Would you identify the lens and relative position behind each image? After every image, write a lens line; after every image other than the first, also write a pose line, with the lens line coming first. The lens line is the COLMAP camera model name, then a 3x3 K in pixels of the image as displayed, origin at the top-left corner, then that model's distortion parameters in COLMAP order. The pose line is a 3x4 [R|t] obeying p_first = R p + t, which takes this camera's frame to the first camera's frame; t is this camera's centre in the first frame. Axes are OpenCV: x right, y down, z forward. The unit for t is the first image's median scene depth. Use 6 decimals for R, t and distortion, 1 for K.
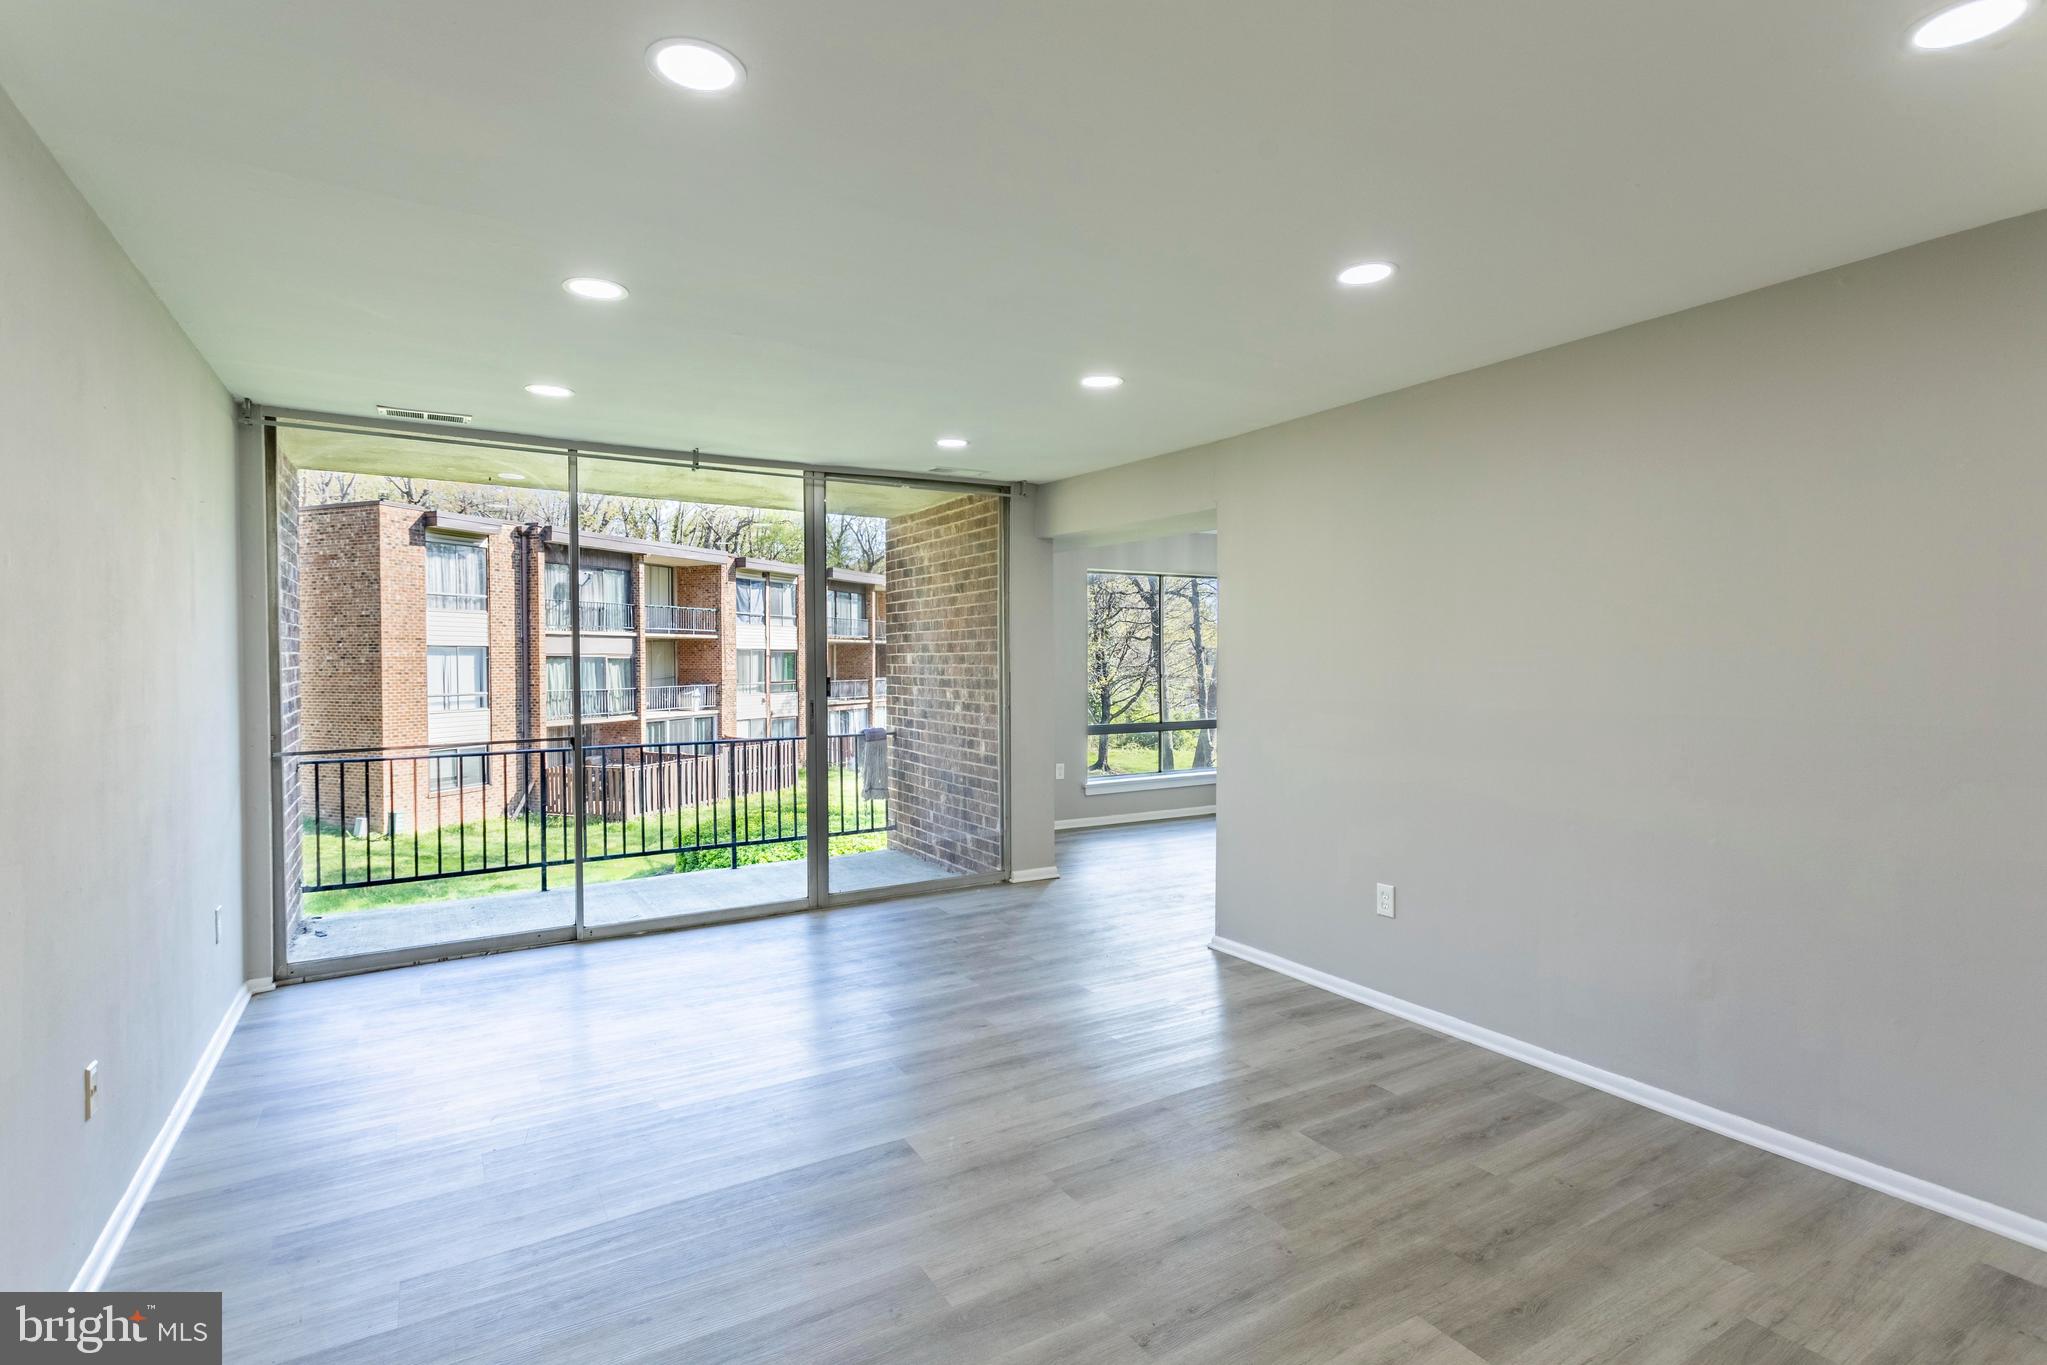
lens RADIAL K [[987.9, 0, 1019.5], [0, 987.9, 694.7], [0, 0, 1]] dist [0.017490, 0.000530]
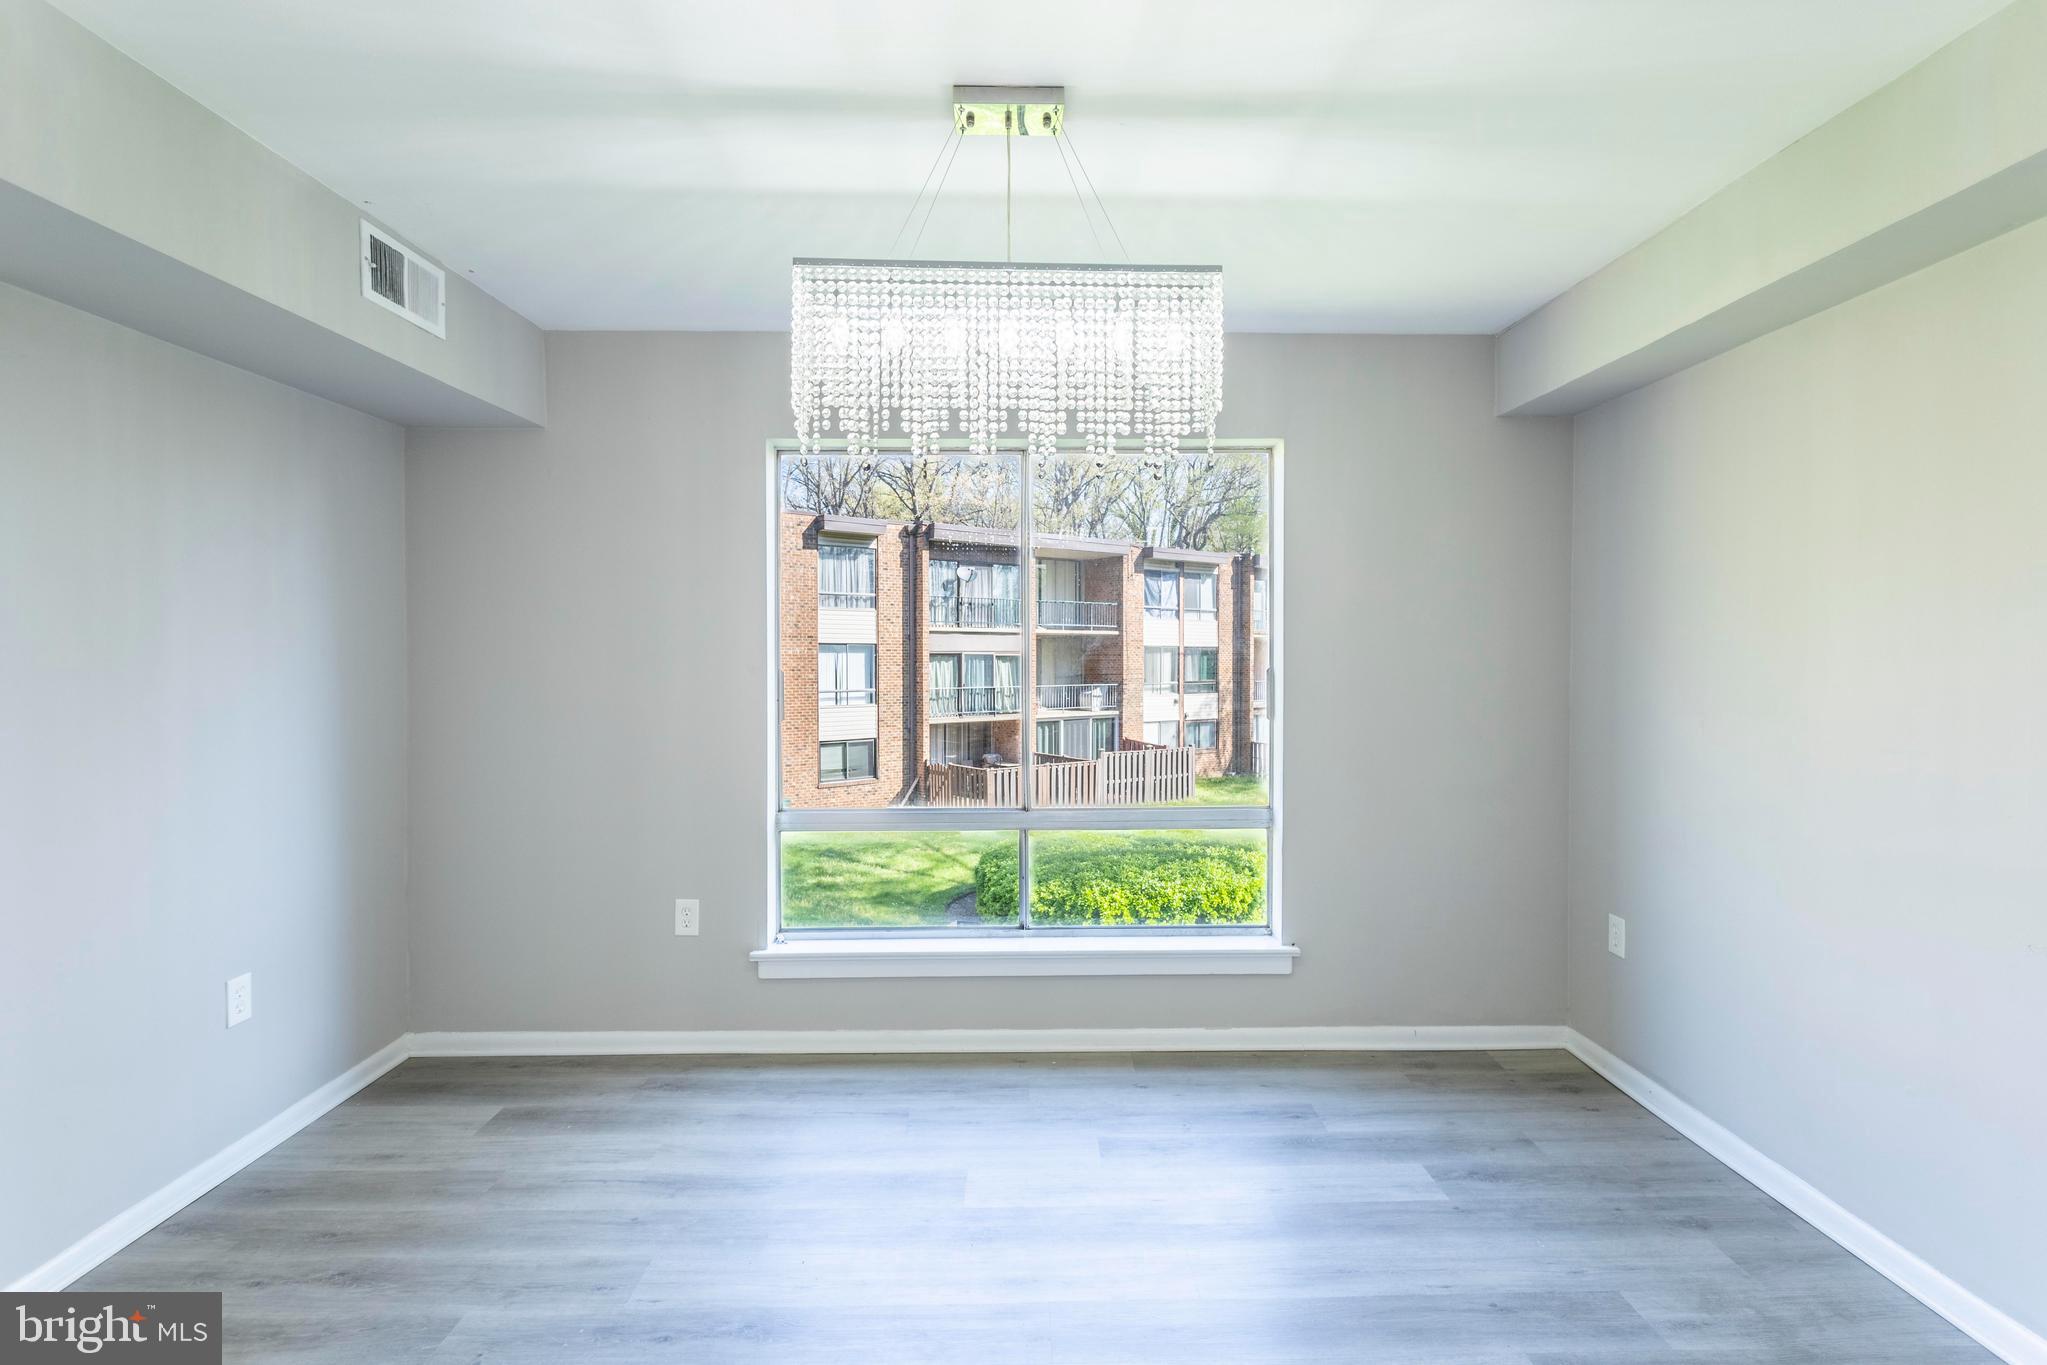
lens RADIAL K [[981.0, 0, 1032.5], [0, 981.0, 678.2], [0, 0, 1]] dist [0.002759, 0.000992]
pose [[0.870041, 0.011839, -0.492838, 0.421082], [-0.018845, 0.999780, -0.009253, -0.027453], [0.492619, 0.017338, 0.870072, 0.781009]]
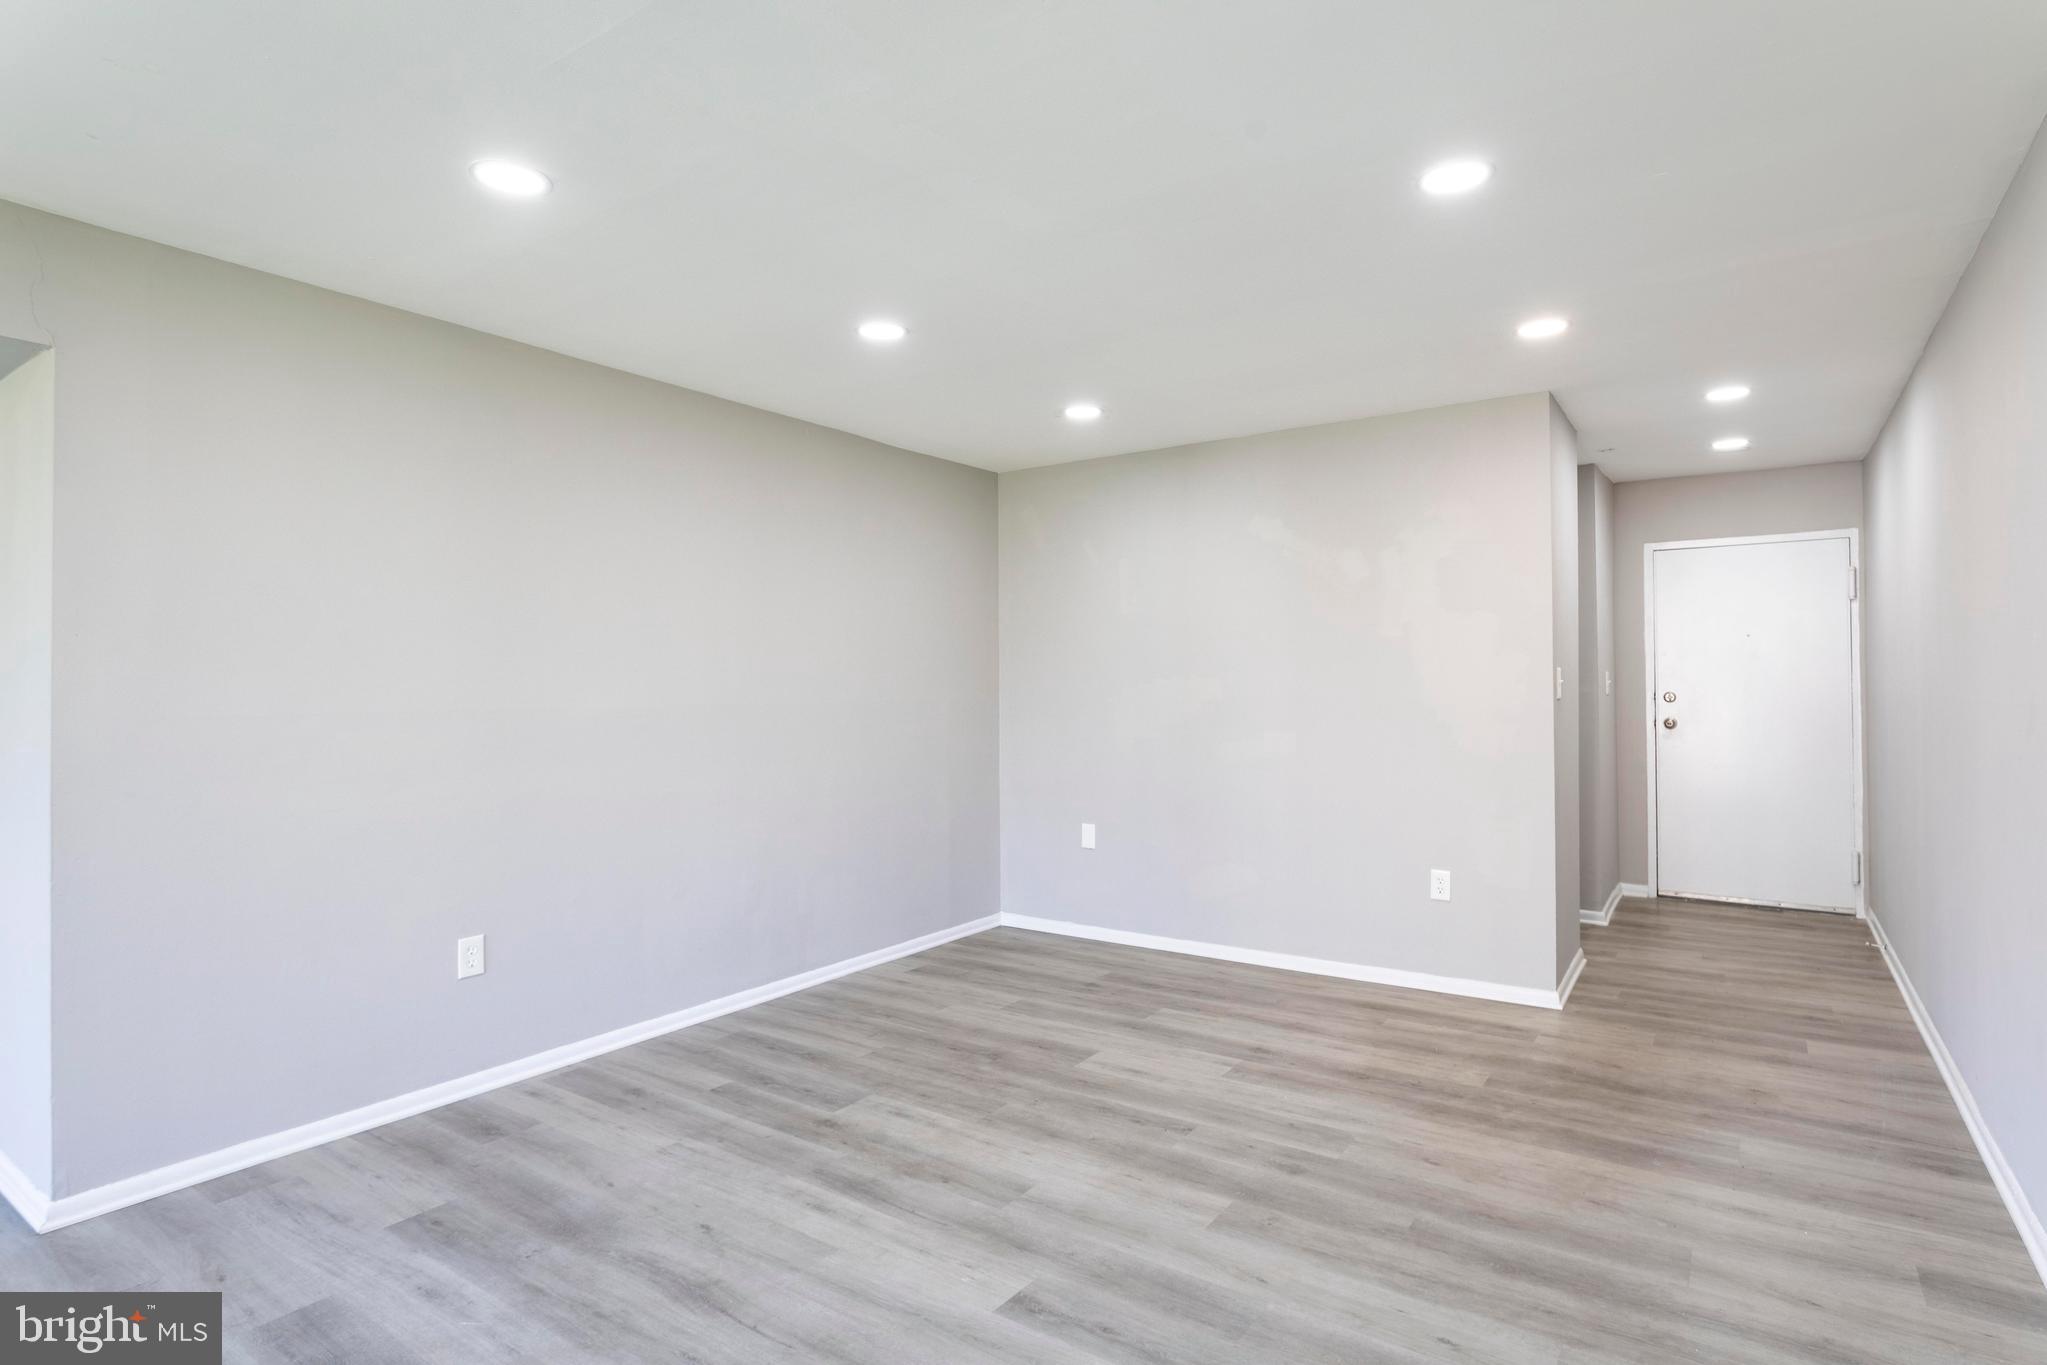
lens RADIAL K [[1045.4, 0, 1032.7], [0, 1045.4, 677.9], [0, 0, 1]] dist [-0.008140, 0.001590]
pose [[-0.405169, 0.014363, 0.914129, -0.325462], [0.042839, 0.999077, 0.003290, -0.001511], [-0.913238, 0.040493, -0.405410, 0.503364]]
